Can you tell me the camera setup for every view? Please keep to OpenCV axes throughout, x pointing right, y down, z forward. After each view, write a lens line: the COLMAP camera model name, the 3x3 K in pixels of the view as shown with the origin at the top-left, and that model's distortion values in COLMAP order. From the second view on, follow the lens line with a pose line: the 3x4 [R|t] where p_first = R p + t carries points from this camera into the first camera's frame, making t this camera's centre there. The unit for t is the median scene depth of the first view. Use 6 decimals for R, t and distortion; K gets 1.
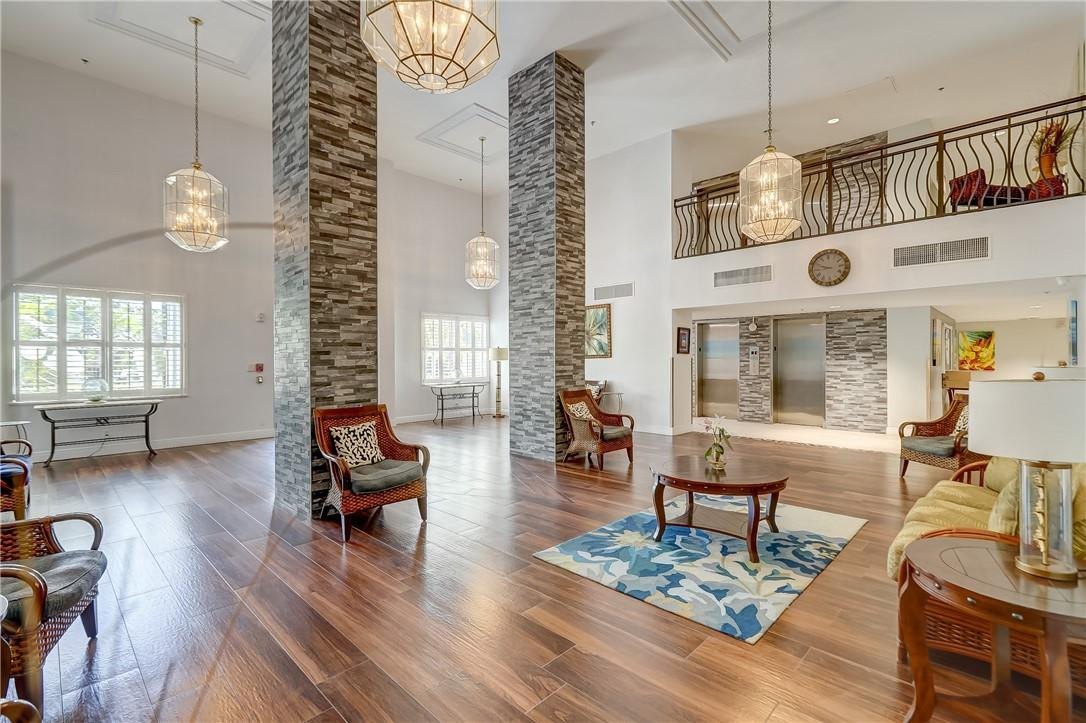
lens RADIAL K [[489.0, 0, 543.0], [0, 489.0, 361.5], [0, 0, 1]] dist [0.005438, 0.001270]
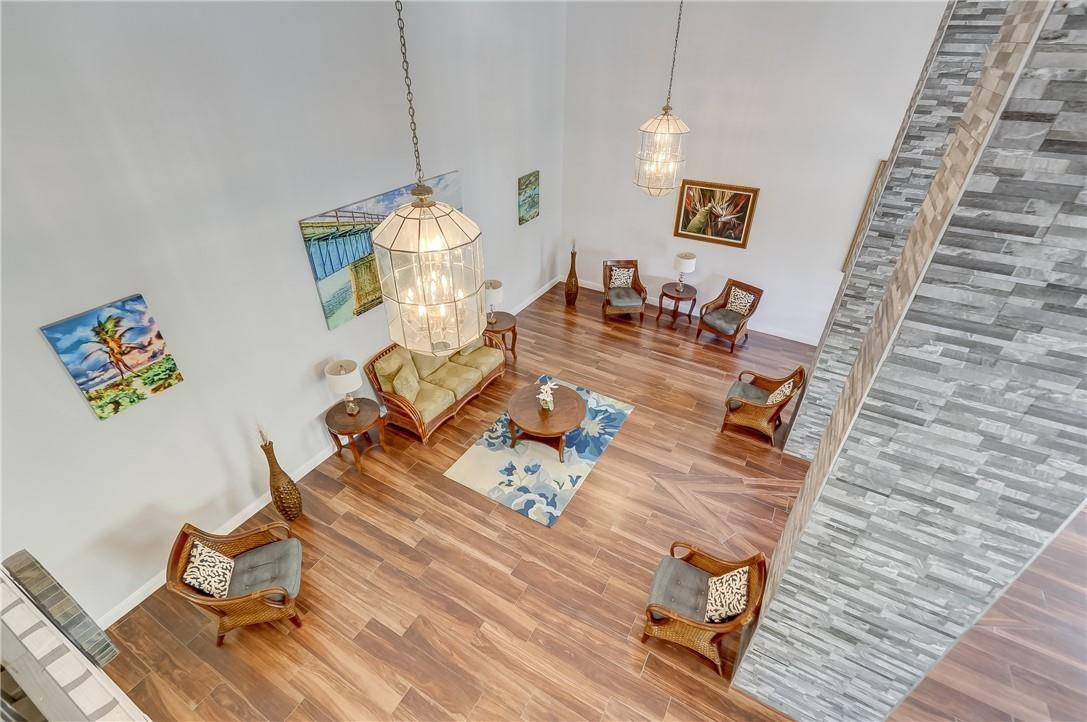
lens RADIAL K [[489.4, 0, 543.5], [0, 489.4, 361.0], [0, 0, 1]] dist [0.005438, 0.001270]
pose [[-0.968260, 0.136391, -0.209452, 0.728016], [-0.003961, 0.829513, 0.558473, -0.878282], [0.249914, 0.541576, -0.802644, 2.363990]]
